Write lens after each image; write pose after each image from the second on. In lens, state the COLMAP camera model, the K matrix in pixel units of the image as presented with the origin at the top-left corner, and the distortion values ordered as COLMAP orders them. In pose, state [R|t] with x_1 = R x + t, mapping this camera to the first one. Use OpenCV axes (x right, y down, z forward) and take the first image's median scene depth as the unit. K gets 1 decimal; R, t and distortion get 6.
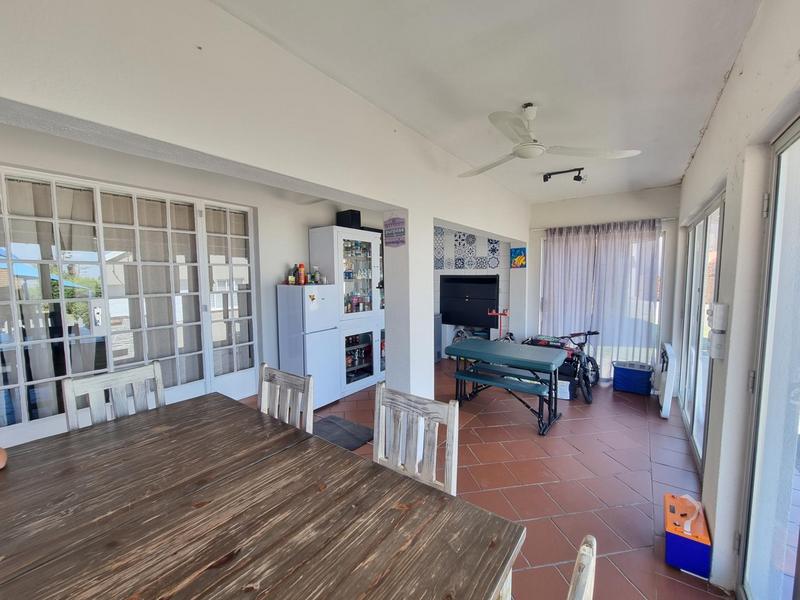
lens RADIAL K [[328.4, 0, 399.2], [0, 328.4, 304.8], [0, 0, 1]] dist [-0.010027, 0.000063]
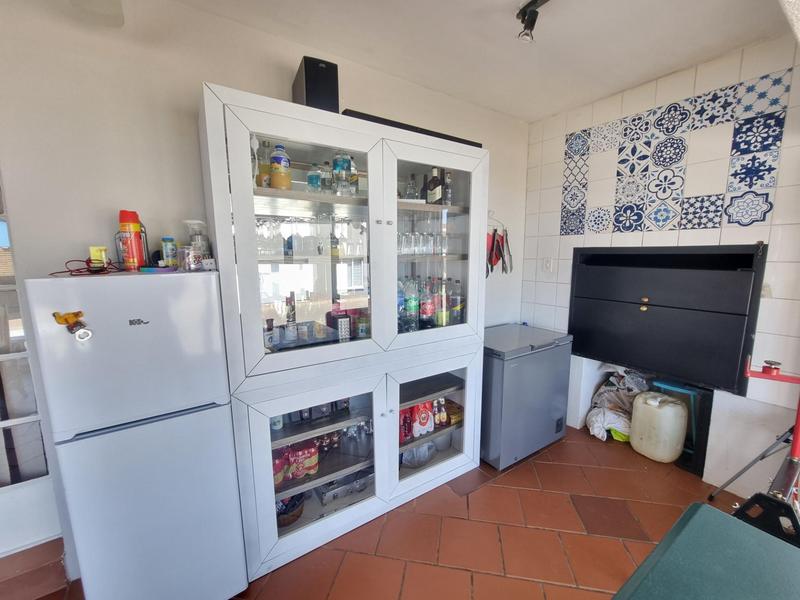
lens RADIAL K [[328.4, 0, 399.2], [0, 328.4, 304.8], [0, 0, 1]] dist [-0.010027, 0.000063]
pose [[0.938671, 0.049708, -0.341212, 0.061143], [-0.027314, 0.997164, 0.070125, -0.039743], [0.343730, -0.056504, 0.937367, 0.524598]]
